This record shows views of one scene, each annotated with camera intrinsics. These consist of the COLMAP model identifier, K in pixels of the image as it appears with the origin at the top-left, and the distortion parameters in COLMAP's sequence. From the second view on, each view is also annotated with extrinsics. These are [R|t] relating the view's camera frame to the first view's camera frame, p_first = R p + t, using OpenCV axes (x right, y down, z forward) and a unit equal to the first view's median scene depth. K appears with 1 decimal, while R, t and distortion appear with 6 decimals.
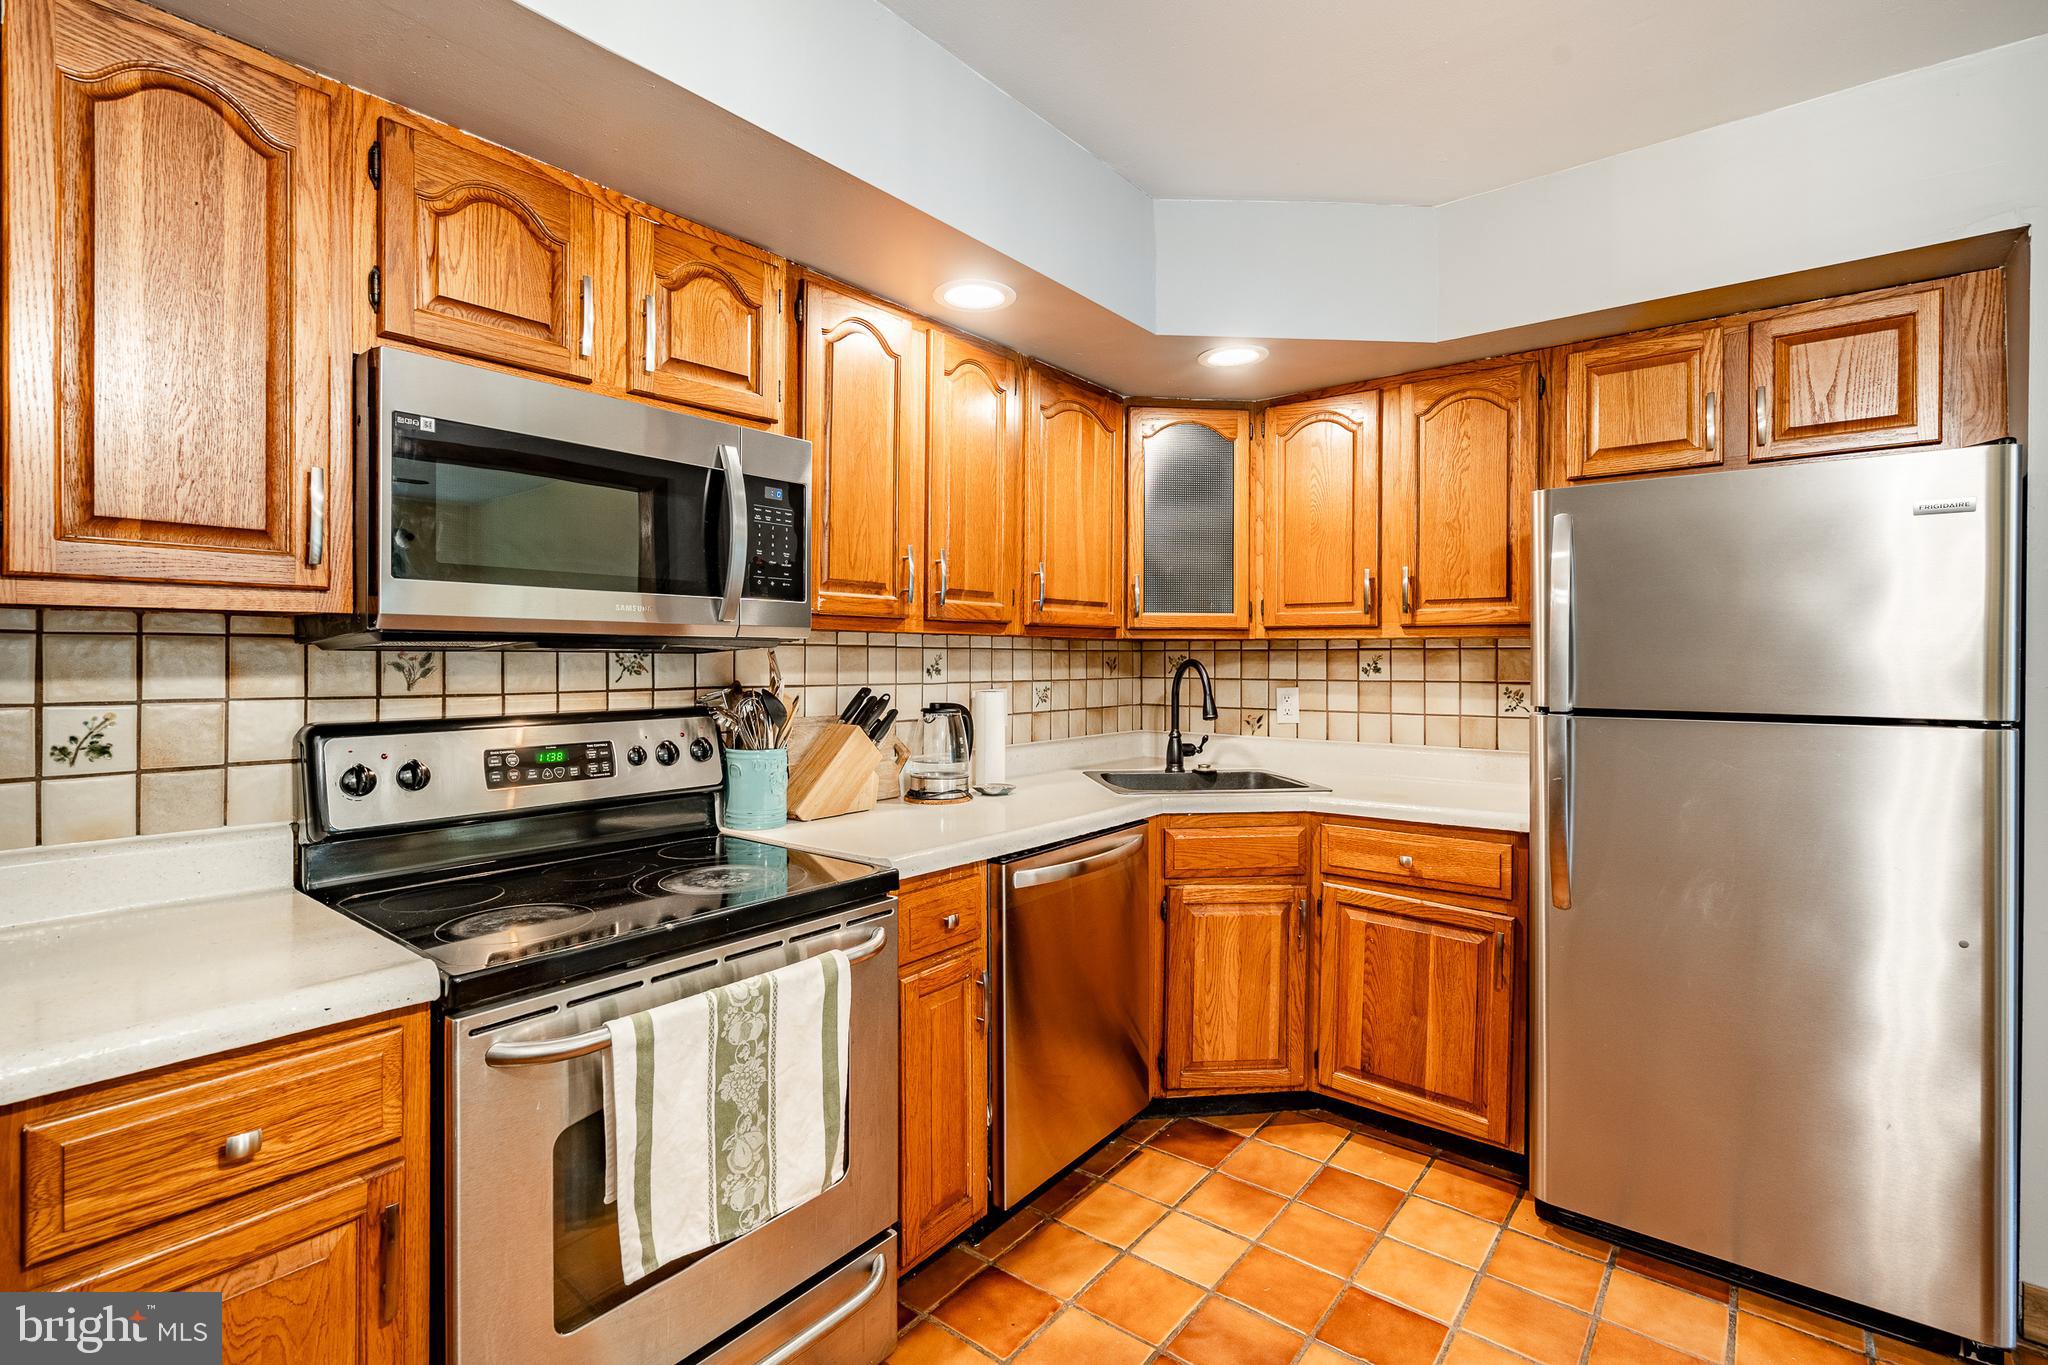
lens RADIAL K [[938.9, 0, 1034.7], [0, 938.9, 666.2], [0, 0, 1]] dist [-0.000702, 0.000897]
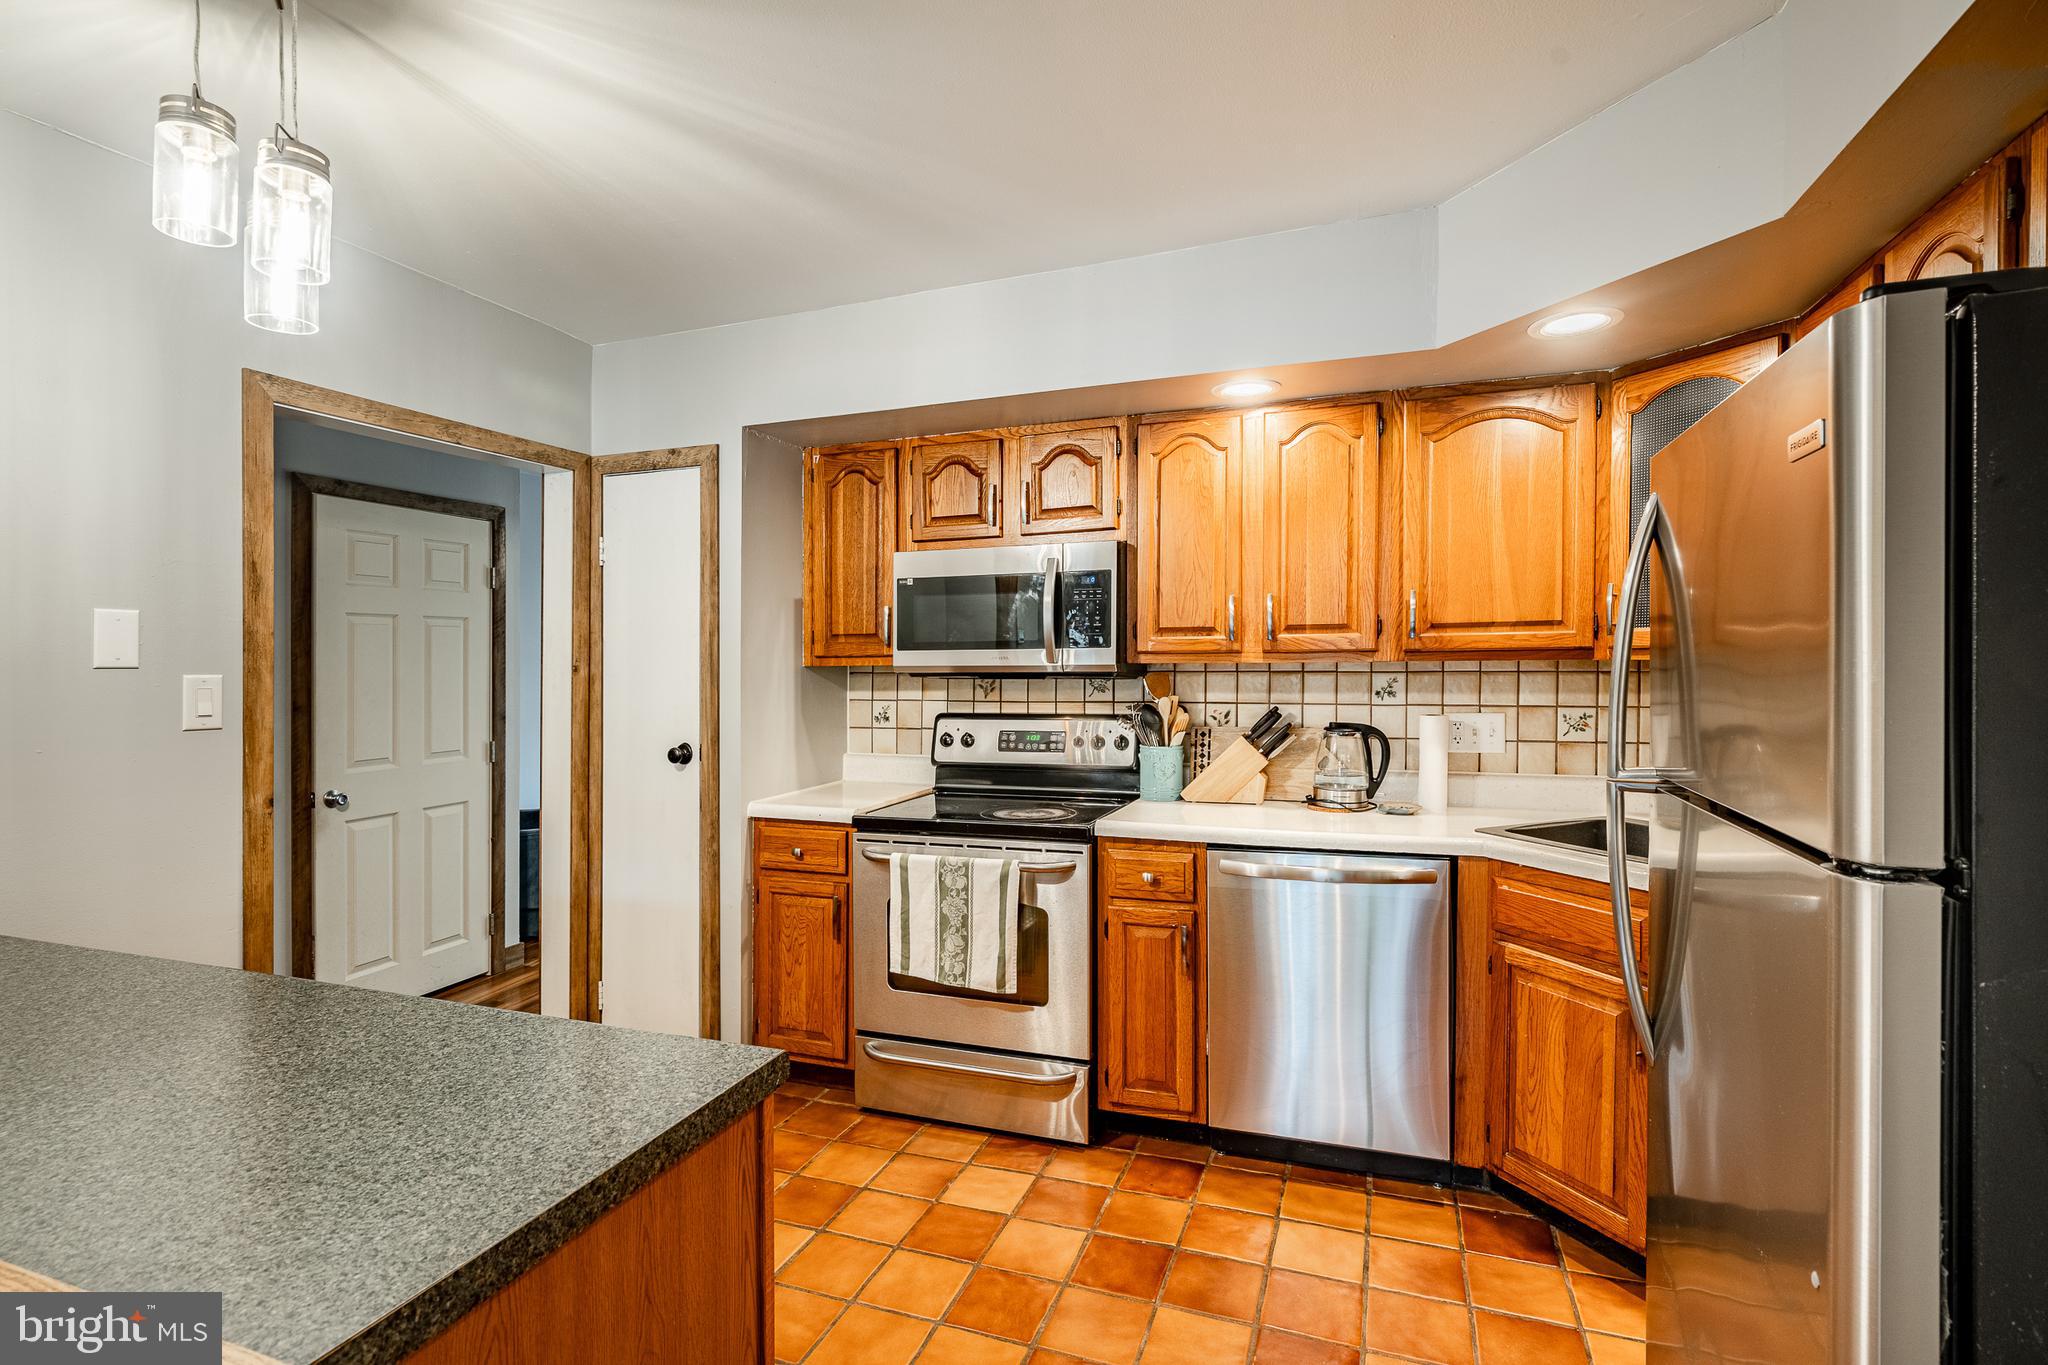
lens RADIAL K [[998.6, 0, 1024.4], [0, 998.6, 659.4], [0, 0, 1]] dist [0.003621, 0.000363]
pose [[0.312140, -0.006352, -0.950015, 0.976943], [0.001020, 0.999979, -0.006350, -0.031061], [0.950036, 0.001013, 0.312140, 0.289415]]
